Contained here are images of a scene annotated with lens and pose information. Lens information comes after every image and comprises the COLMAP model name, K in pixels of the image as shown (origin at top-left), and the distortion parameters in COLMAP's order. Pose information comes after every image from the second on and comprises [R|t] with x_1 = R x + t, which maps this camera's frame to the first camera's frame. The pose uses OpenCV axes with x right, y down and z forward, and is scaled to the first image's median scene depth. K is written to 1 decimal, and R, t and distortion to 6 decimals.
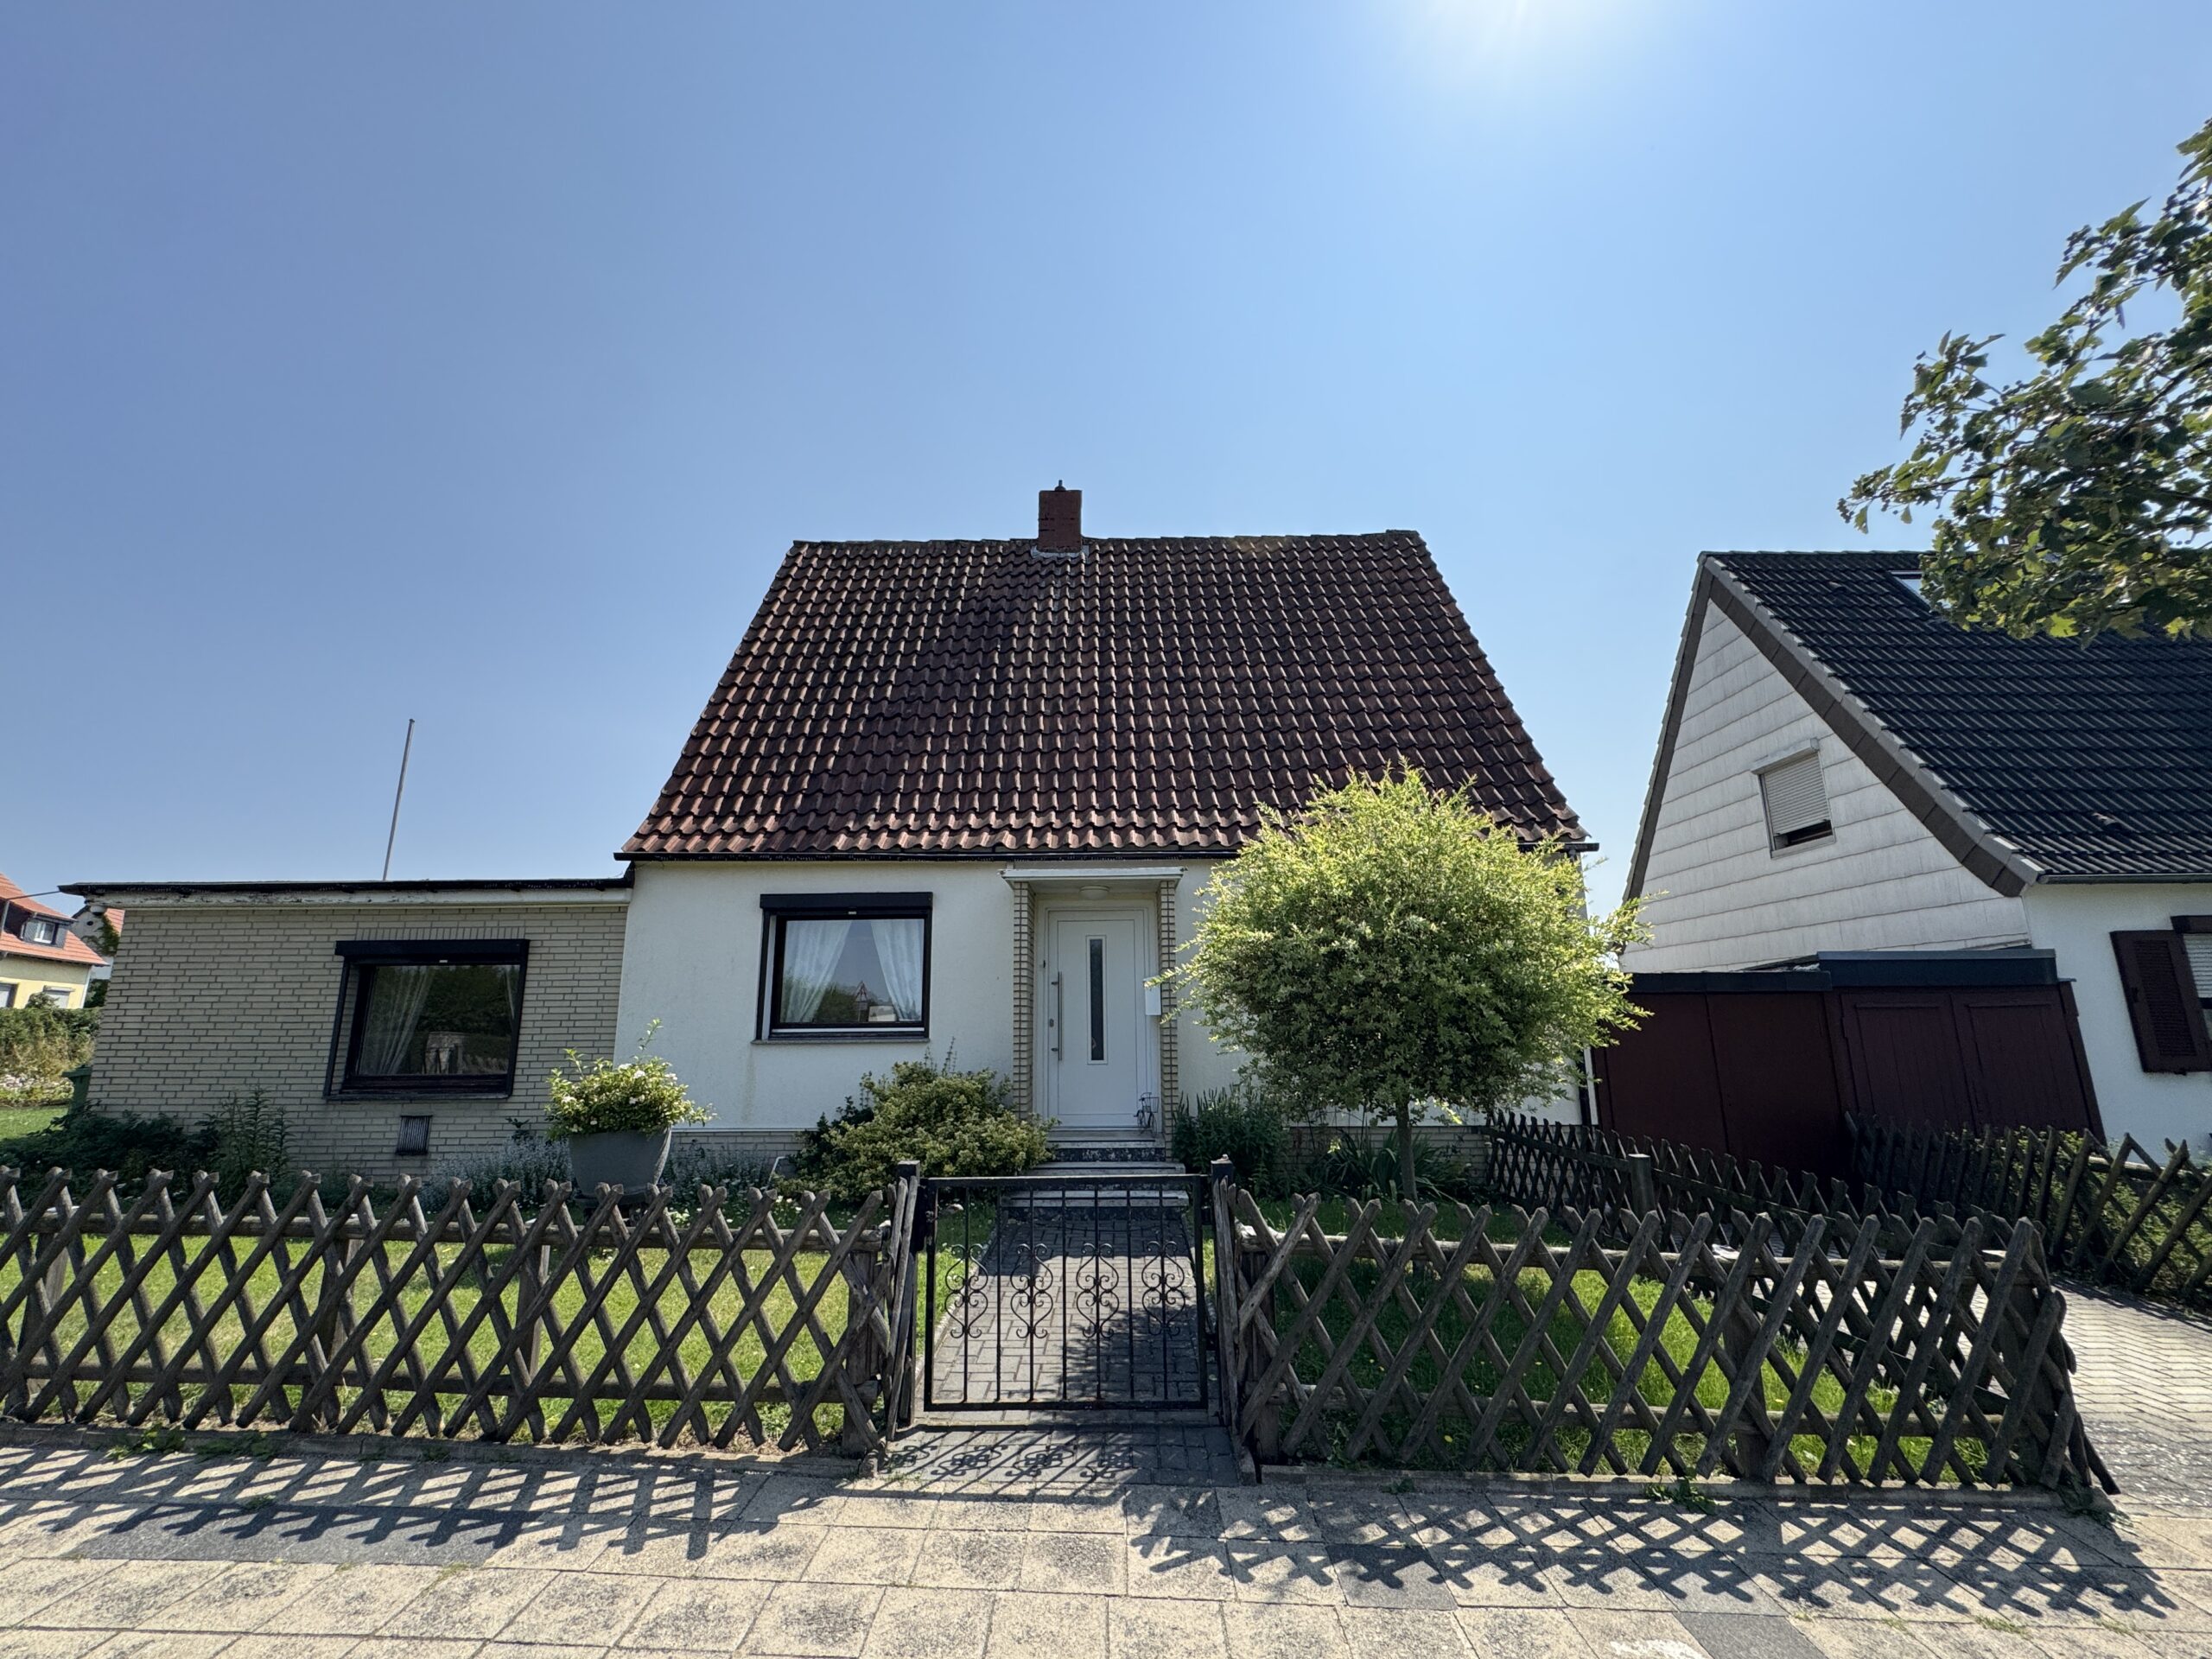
lens RADIAL K [[932.7, 0, 1104.6], [0, 932.7, 827.7], [0, 0, 1]] dist [-0.002274, -0.000022]
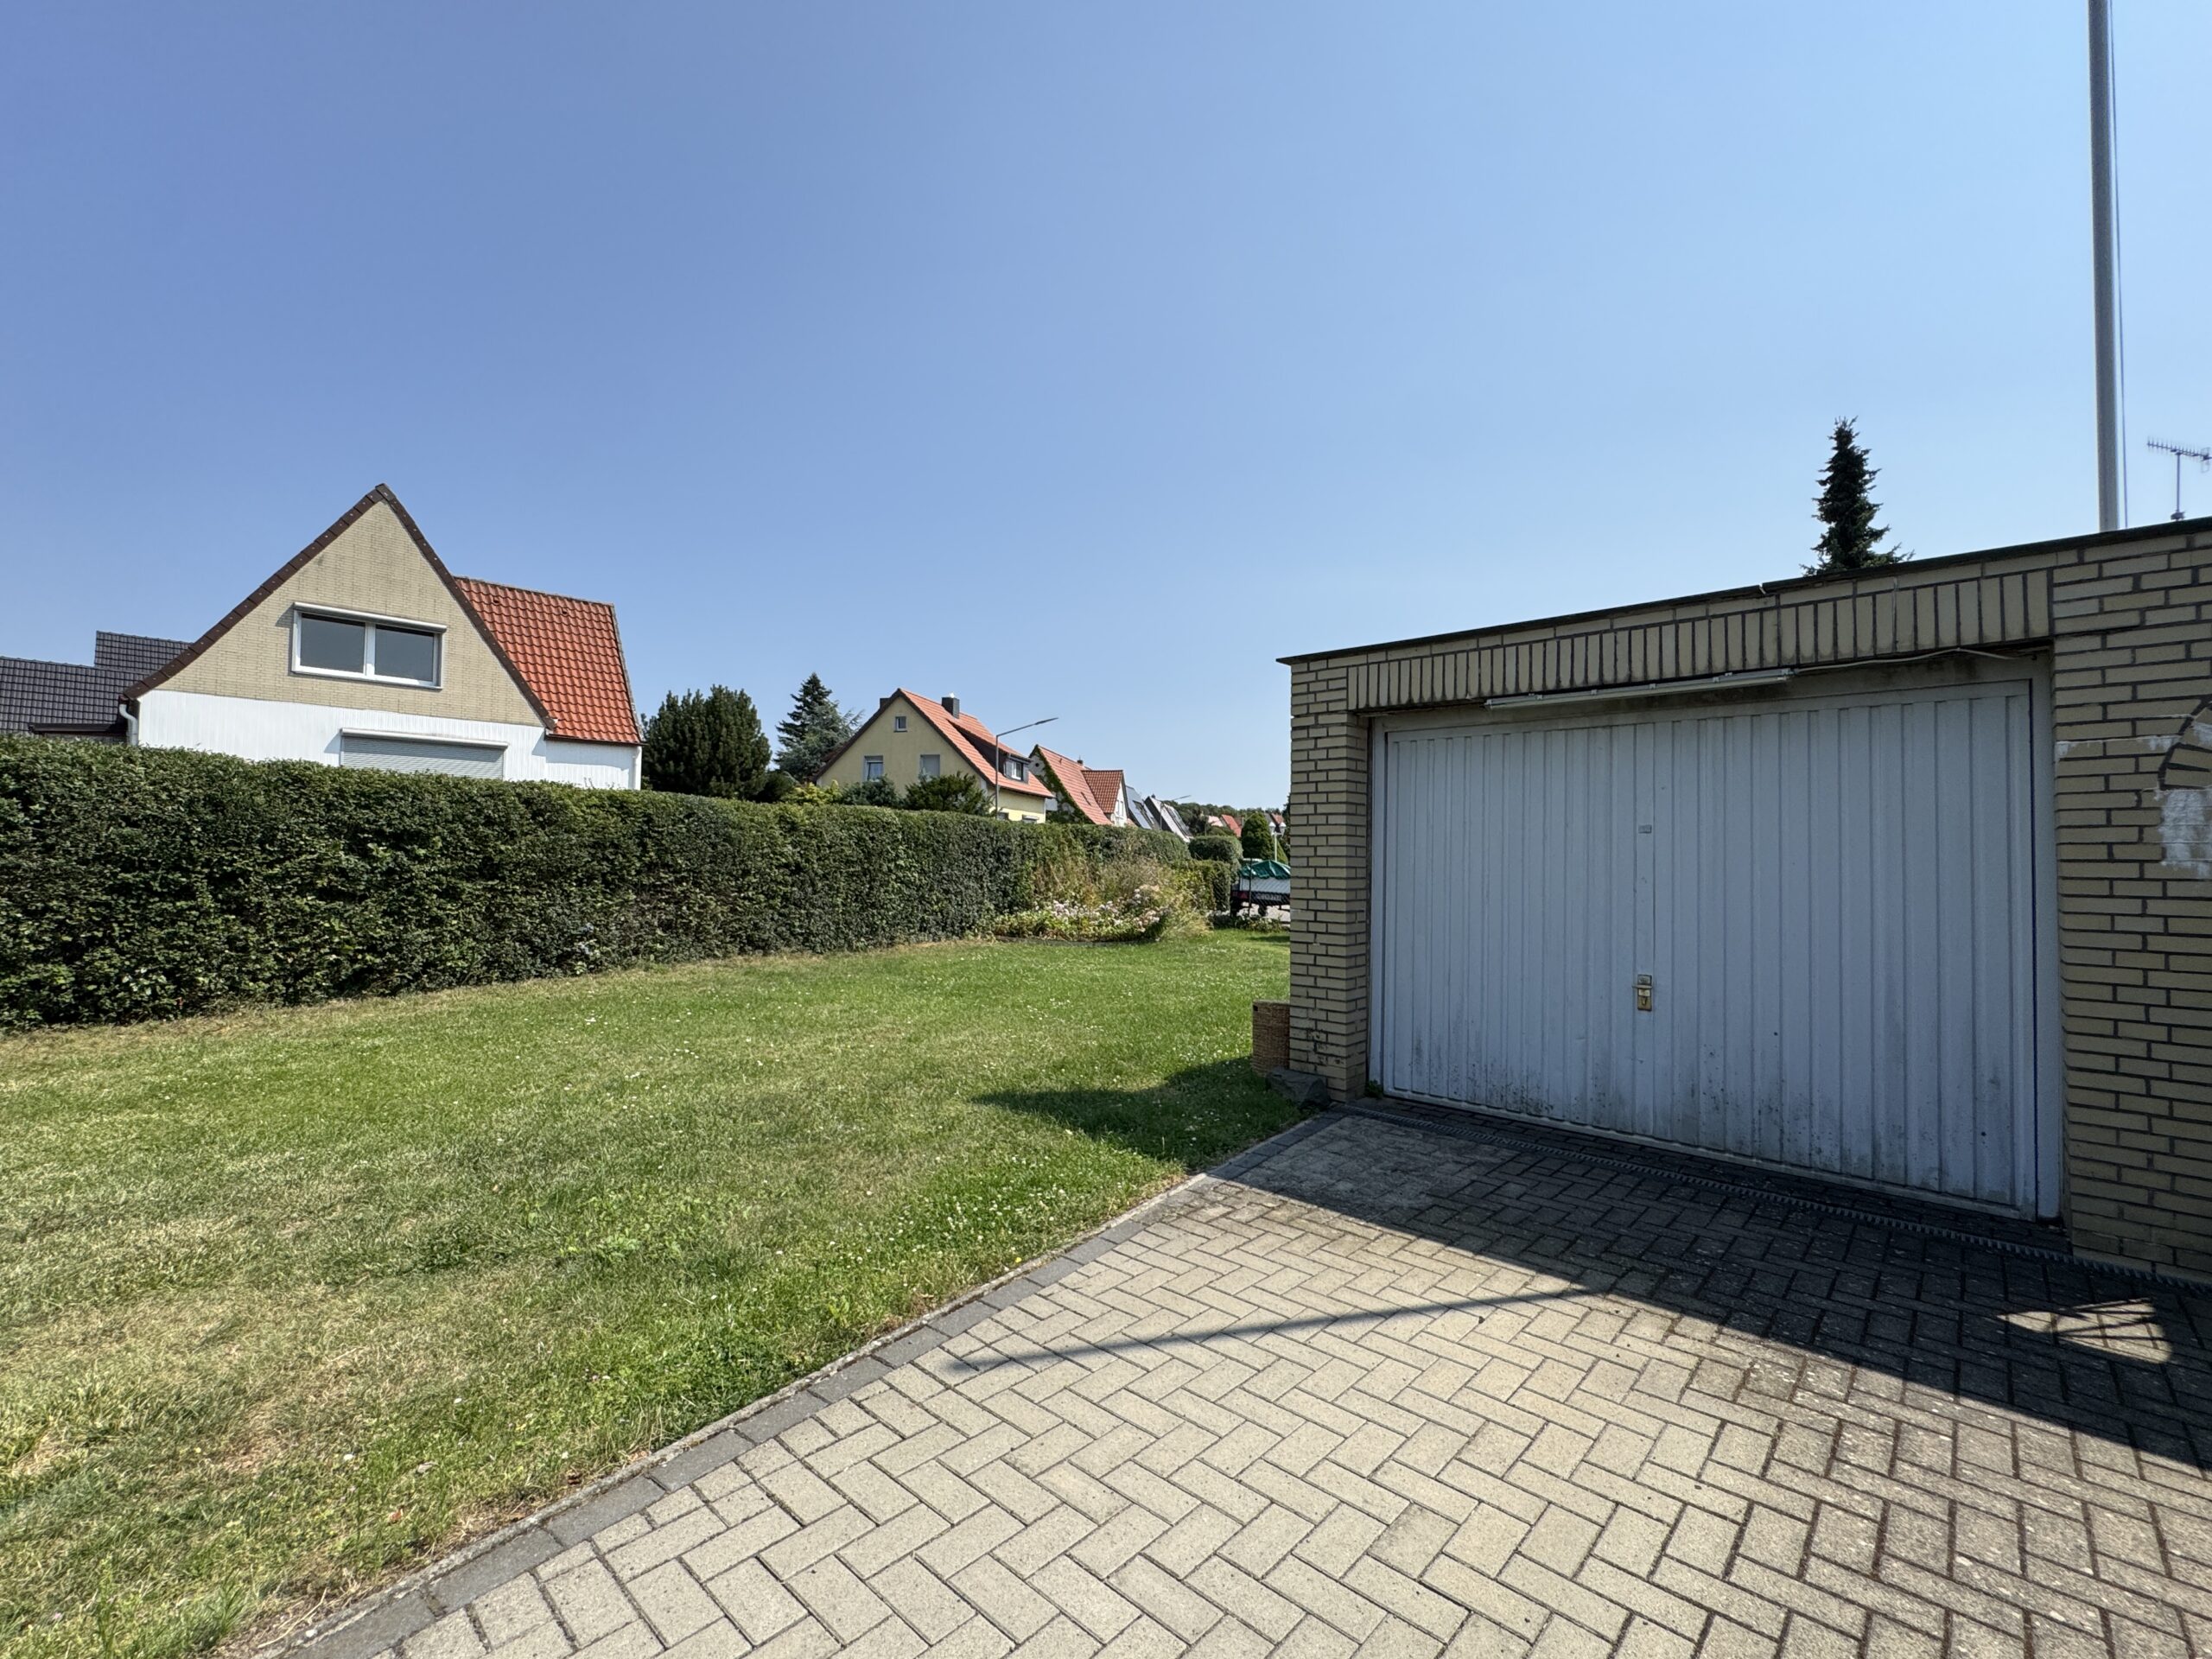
lens RADIAL K [[932.7, 0, 1104.6], [0, 932.7, 827.7], [0, 0, 1]] dist [-0.002274, -0.000022]
pose [[0.741929, -0.007538, -0.670436, -1.288665], [0.127773, 0.983201, 0.130345, 0.218501], [0.658191, -0.182370, 0.730429, 0.952241]]
